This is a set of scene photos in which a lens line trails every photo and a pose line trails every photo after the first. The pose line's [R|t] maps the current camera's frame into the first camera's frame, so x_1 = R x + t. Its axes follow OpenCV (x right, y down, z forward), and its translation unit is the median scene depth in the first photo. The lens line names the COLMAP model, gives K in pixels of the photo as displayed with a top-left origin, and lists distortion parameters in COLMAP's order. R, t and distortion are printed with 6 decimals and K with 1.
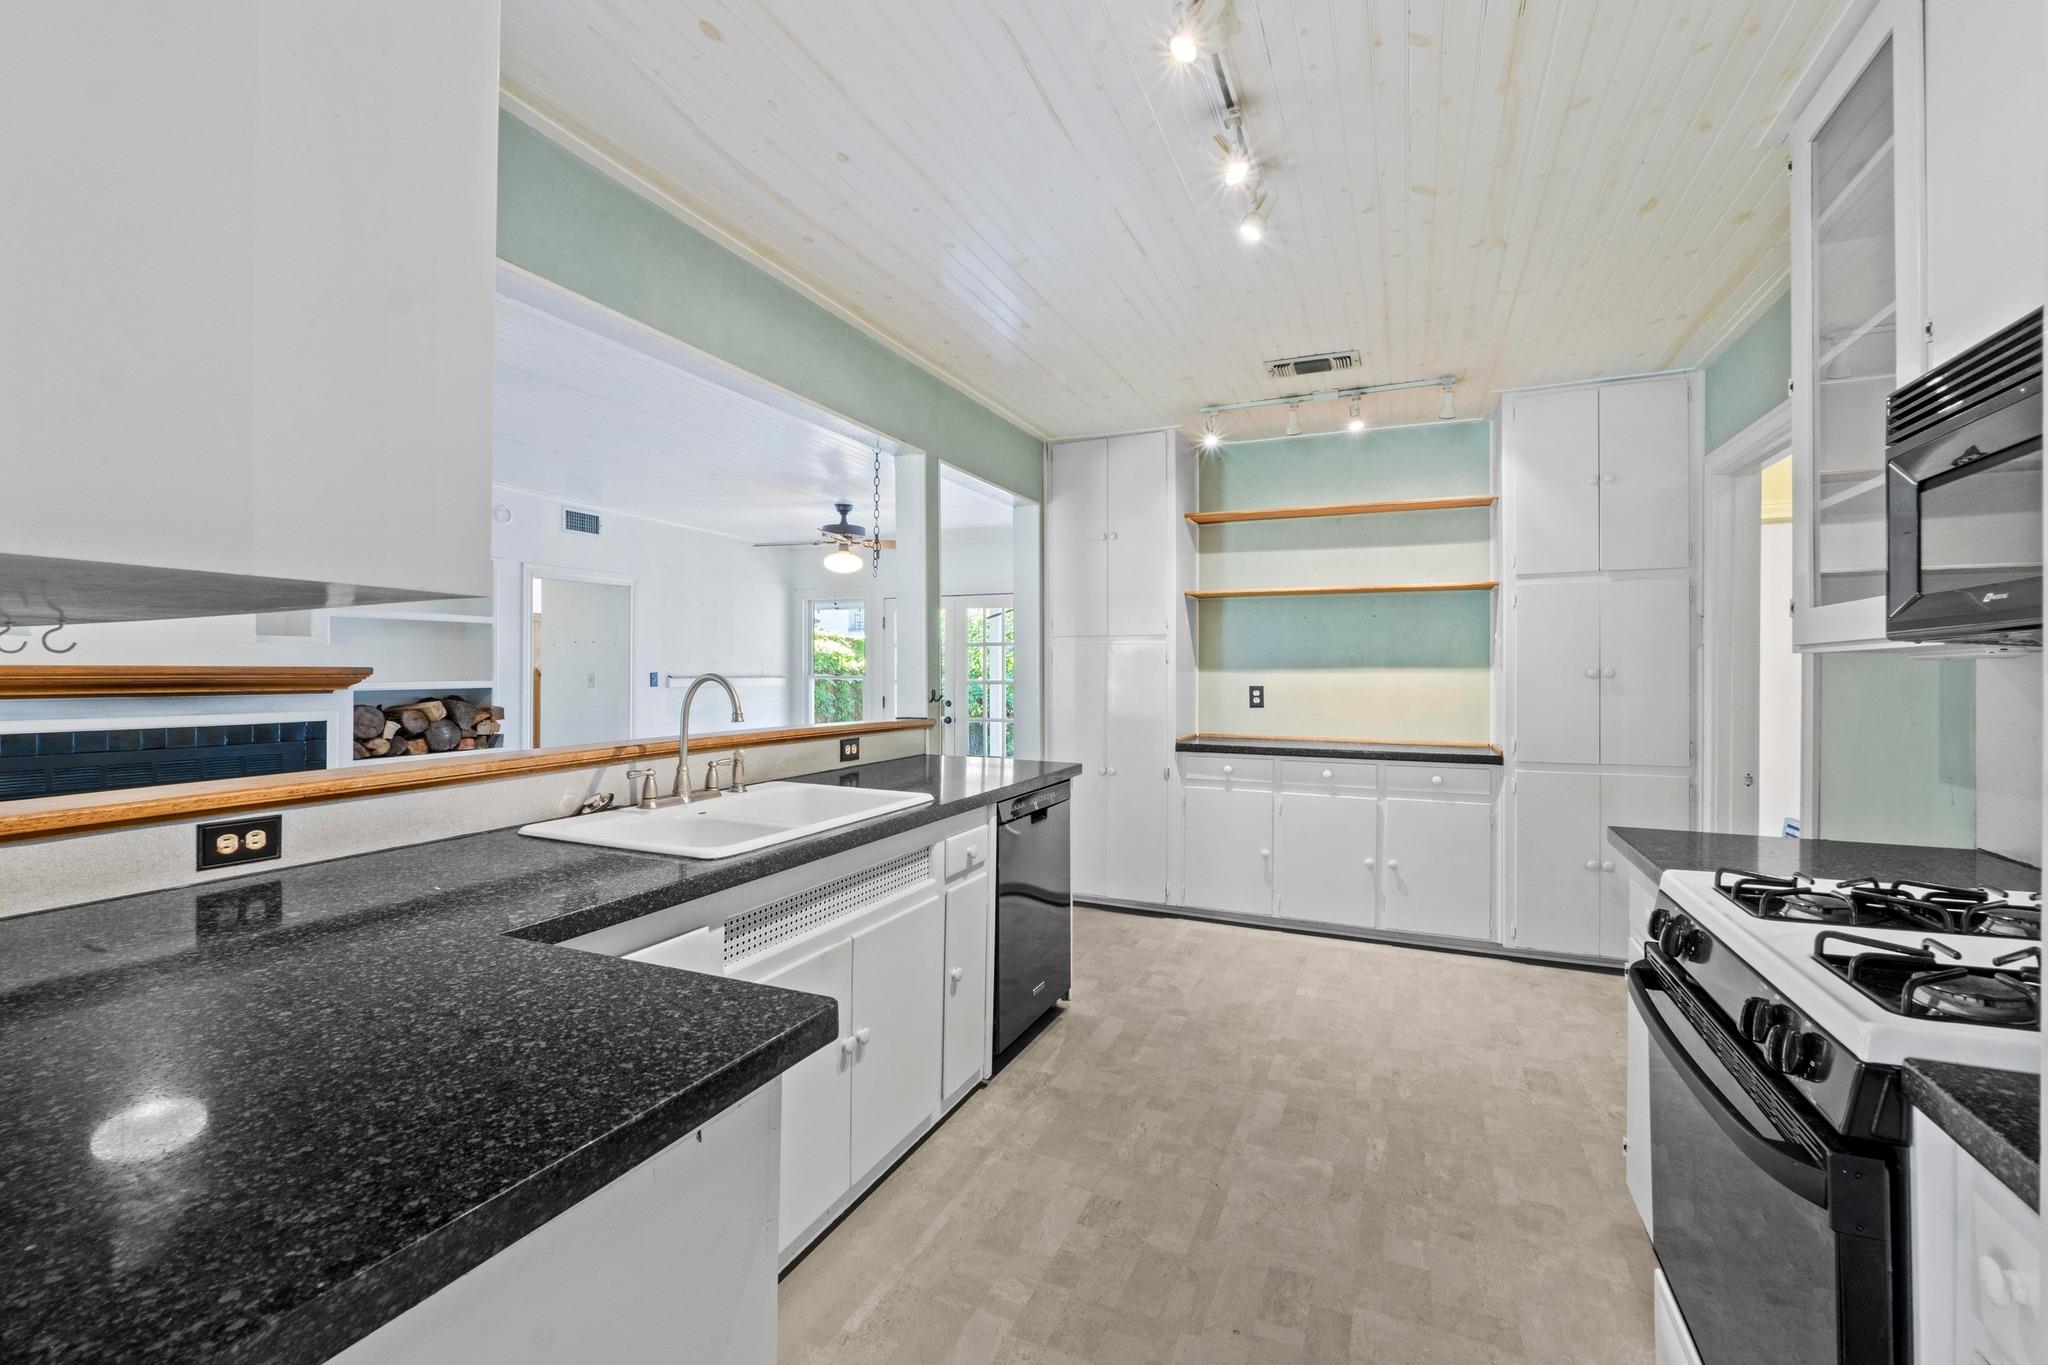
lens RADIAL K [[871.5, 0, 1018.2], [0, 871.5, 668.3], [0, 0, 1]] dist [-0.004071, -0.000498]
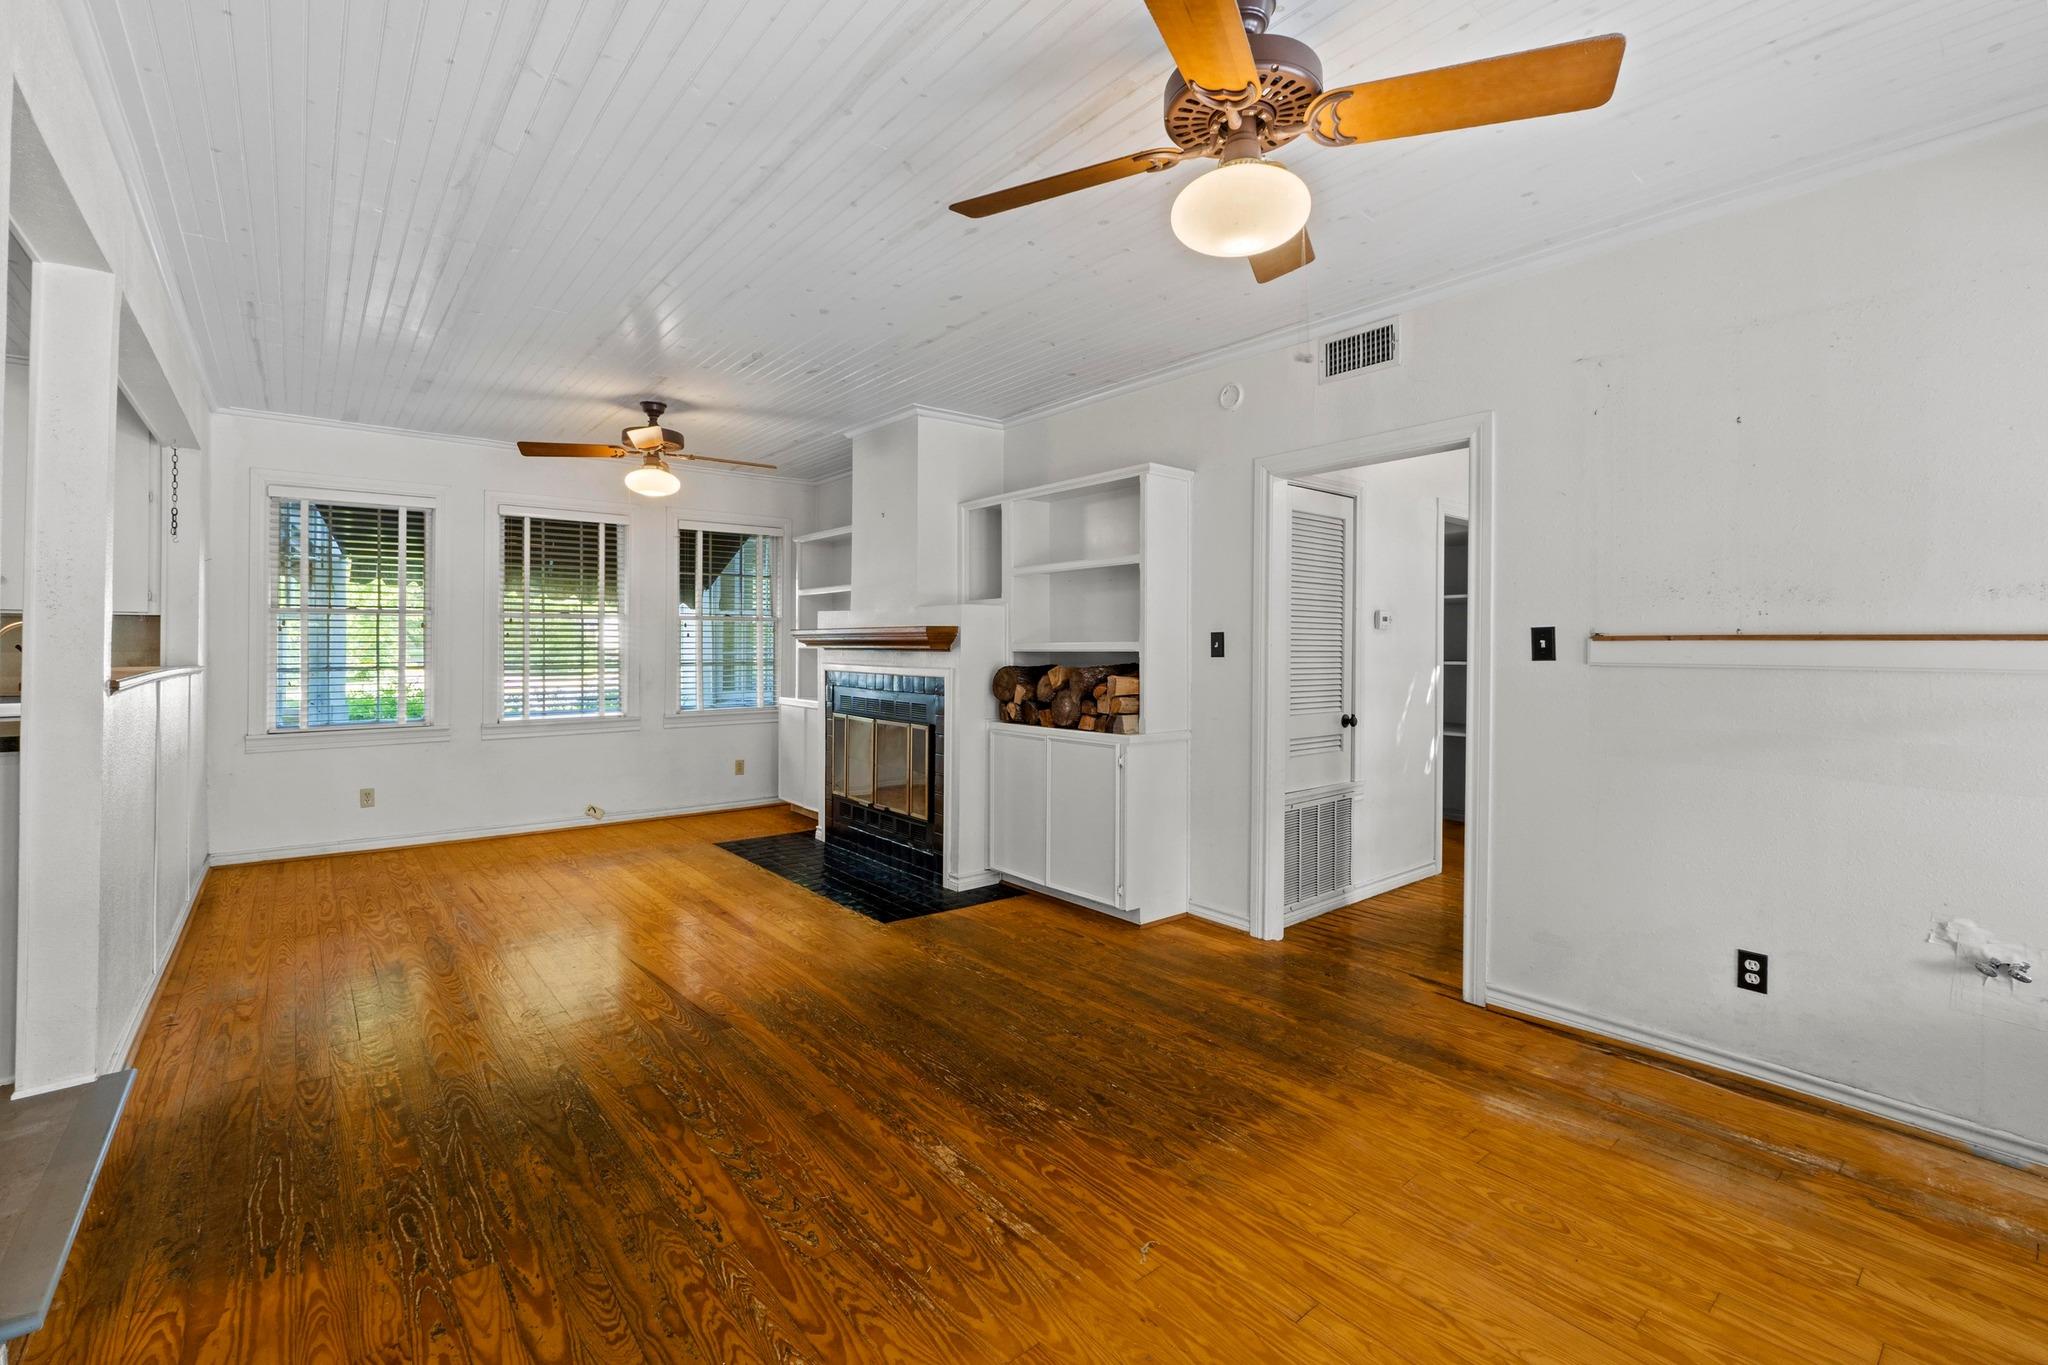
lens RADIAL K [[888.9, 0, 1030.0], [0, 888.9, 645.0], [0, 0, 1]] dist [-0.009807, -0.000193]
pose [[-0.450754, -0.006312, -0.892626, 0.139216], [-0.002122, 0.999980, -0.006000, 0.031564], [0.892646, -0.000811, -0.450759, 1.847498]]
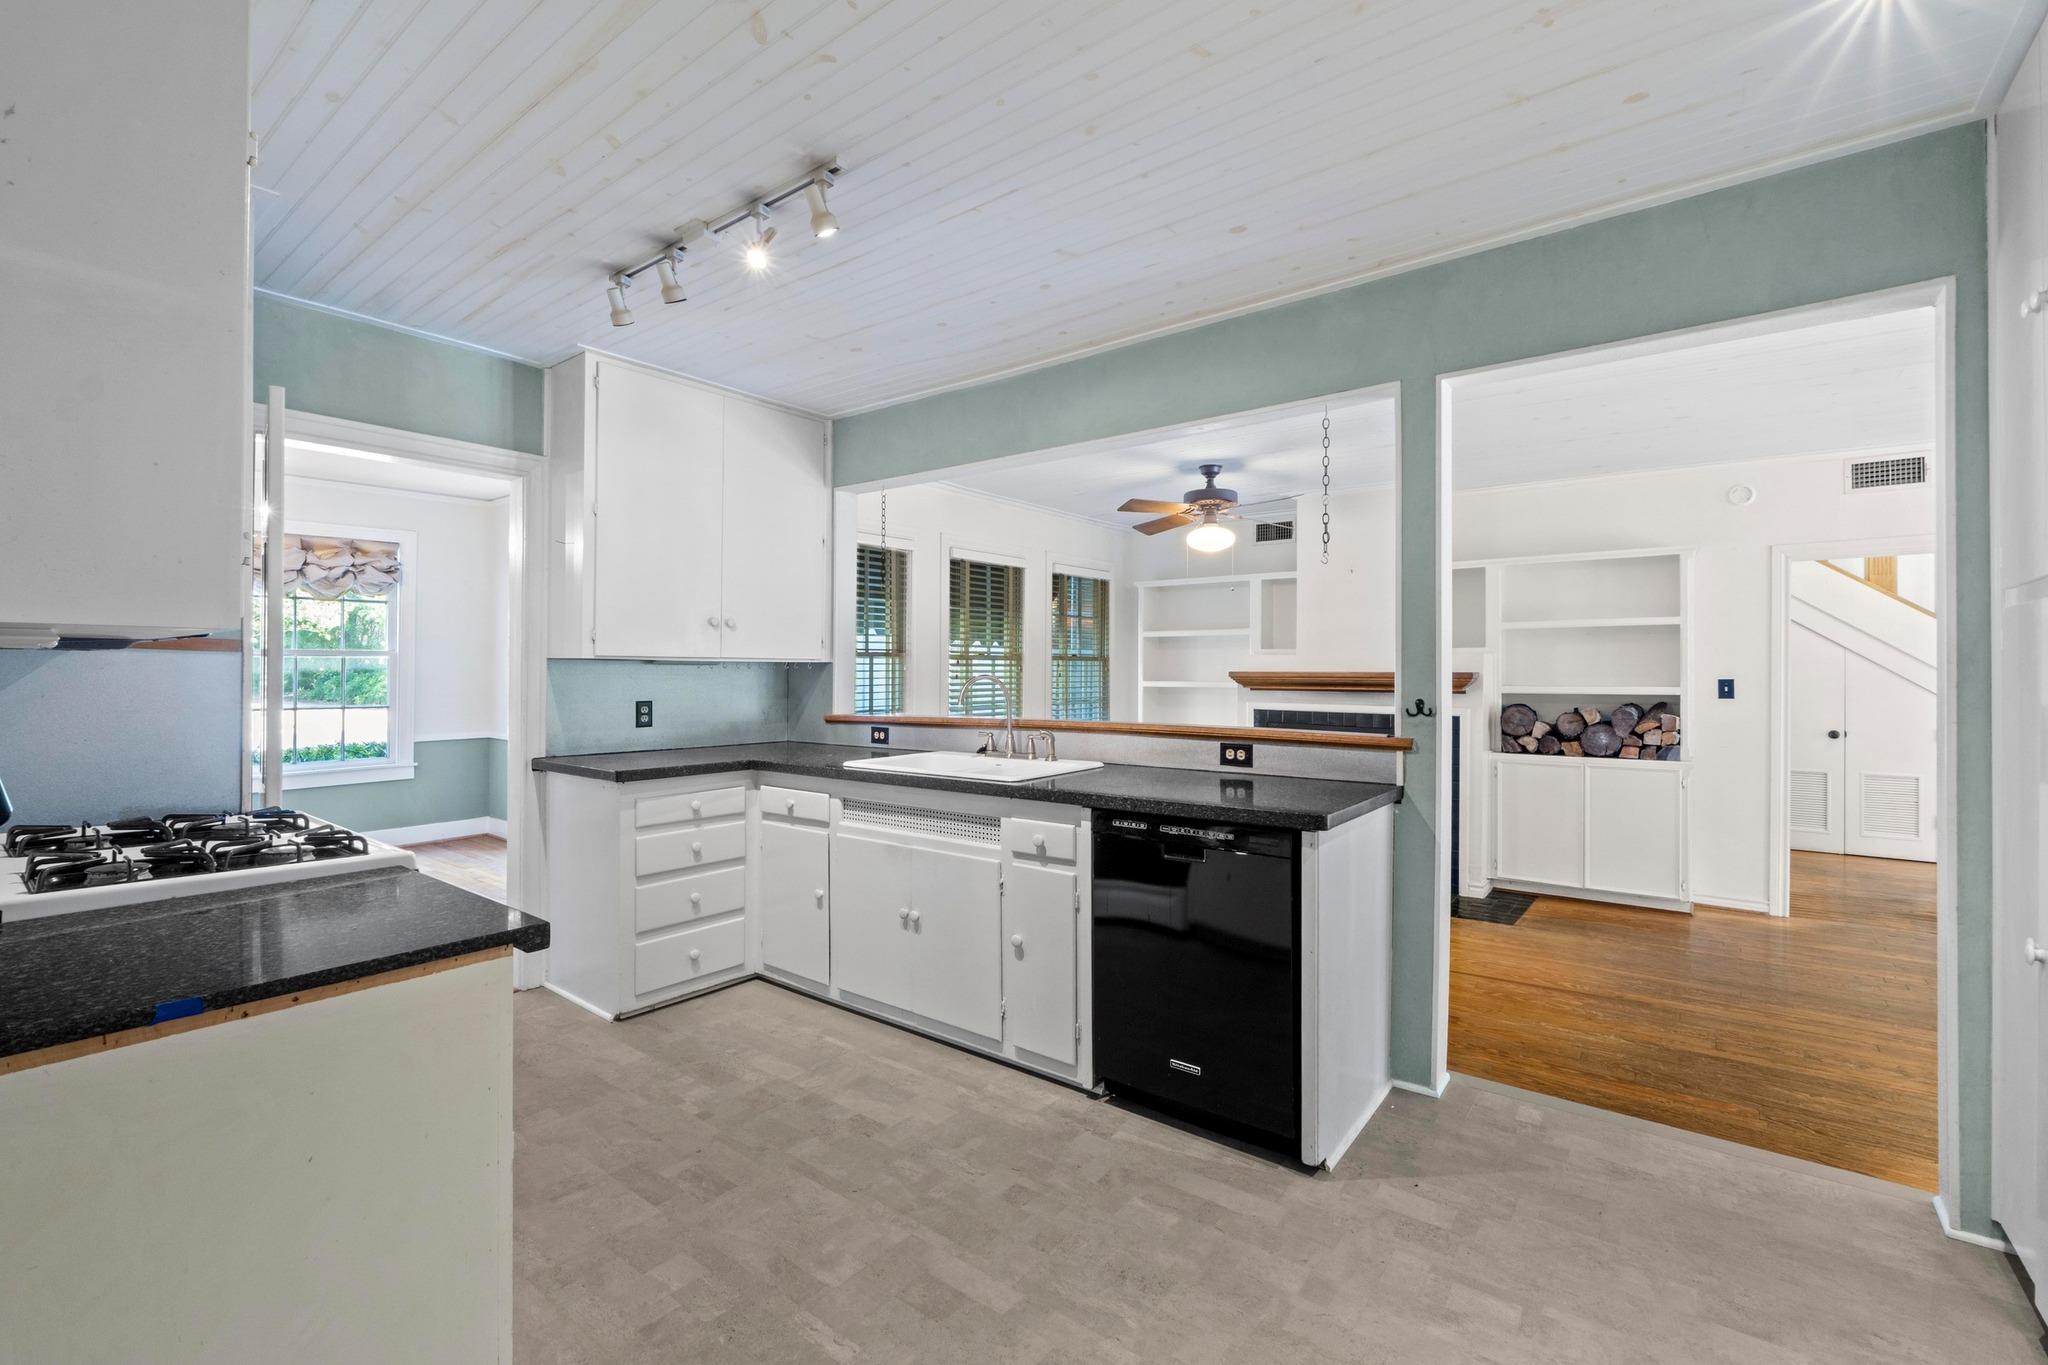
lens RADIAL K [[894.1, 0, 1028.5], [0, 894.1, 667.8], [0, 0, 1]] dist [-0.004306, -0.000442]
pose [[-0.235967, -0.009011, -0.971719, 0.676124], [-0.001313, 0.999959, -0.008954, 0.004665], [0.971760, -0.000836, -0.235969, 0.825910]]
